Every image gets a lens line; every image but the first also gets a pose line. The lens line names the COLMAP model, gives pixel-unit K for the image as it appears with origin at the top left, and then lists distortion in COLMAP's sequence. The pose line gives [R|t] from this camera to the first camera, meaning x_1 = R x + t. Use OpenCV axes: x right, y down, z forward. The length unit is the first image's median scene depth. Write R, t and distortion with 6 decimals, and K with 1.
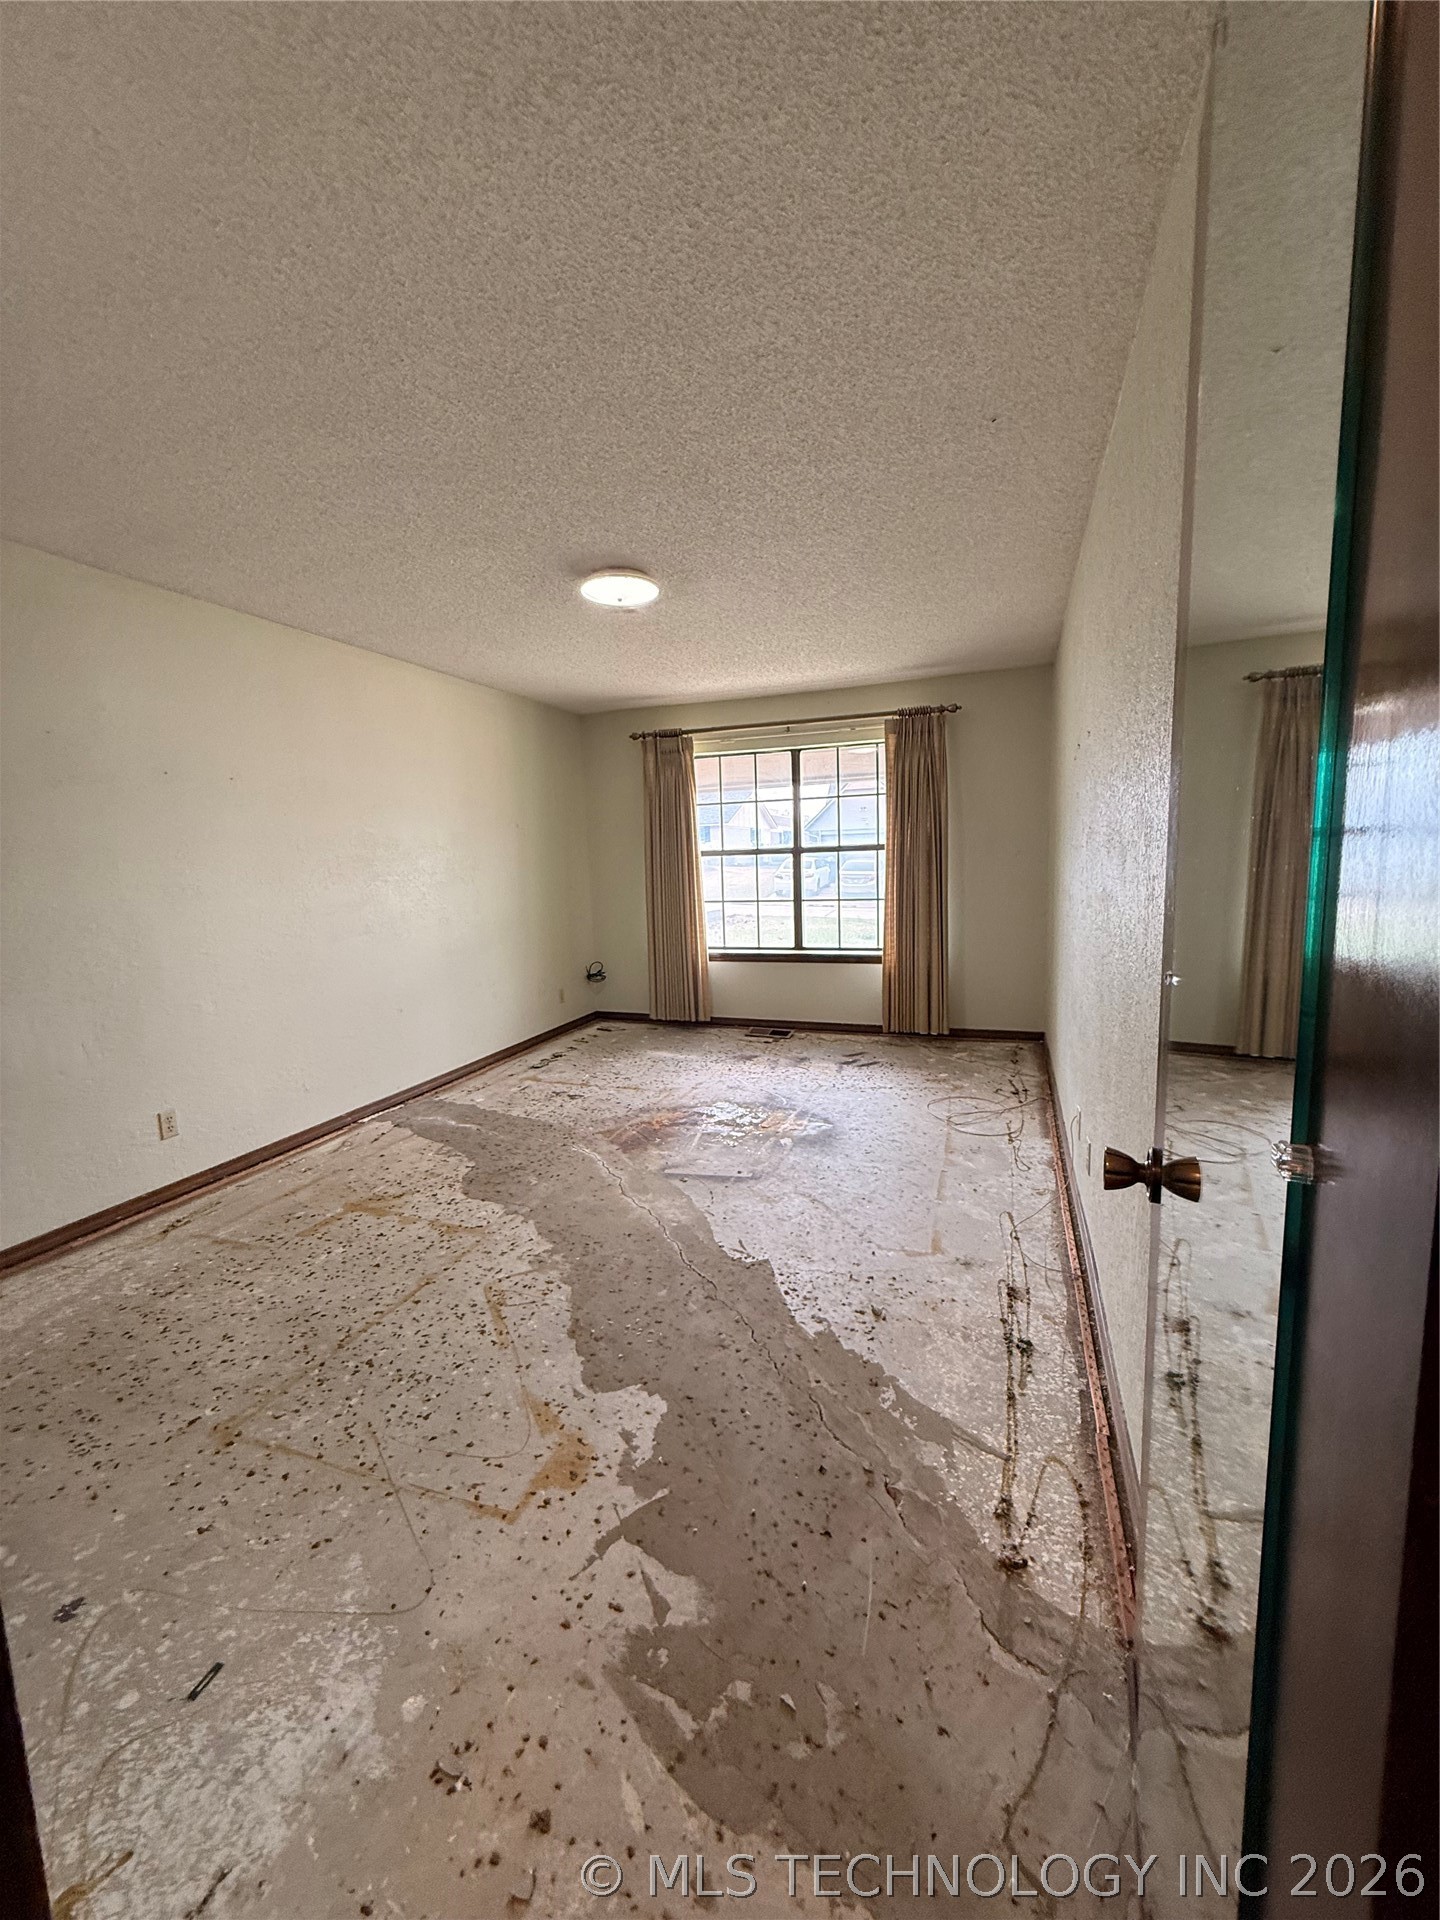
lens RADIAL K [[767.9, 0, 719.8], [0, 767.9, 954.5], [0, 0, 1]] dist [0.001749, -0.000373]
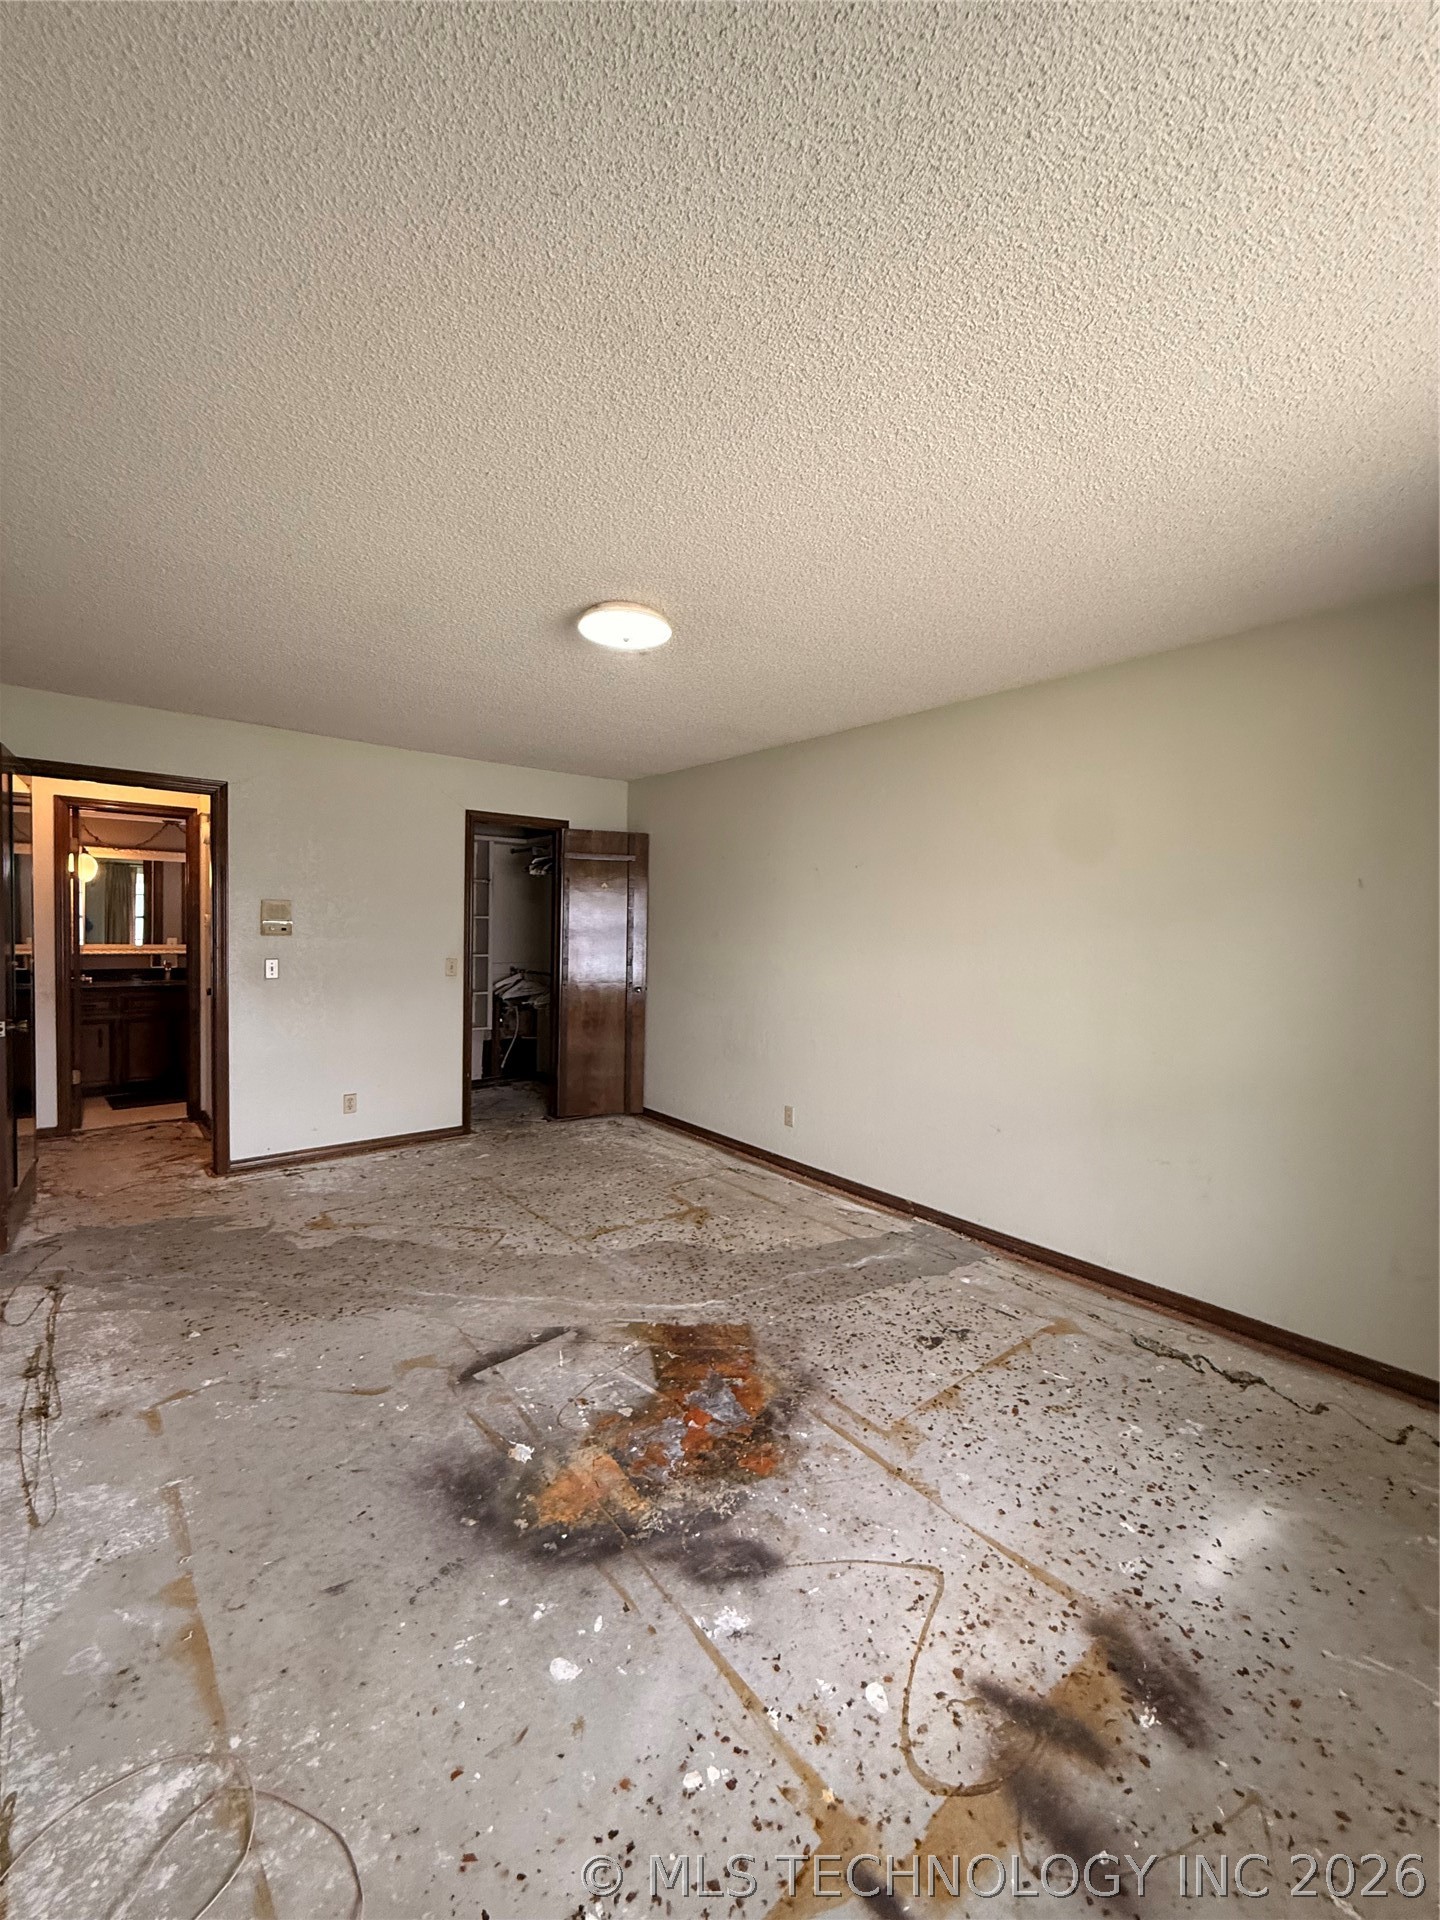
lens RADIAL K [[767.9, 0, 719.8], [0, 767.9, 954.5], [0, 0, 1]] dist [0.001749, -0.000373]
pose [[-0.500934, 0.054341, -0.863778, 0.542518], [-0.113963, 0.985196, 0.128071, -0.234718], [0.857950, 0.162593, -0.487325, 1.508051]]
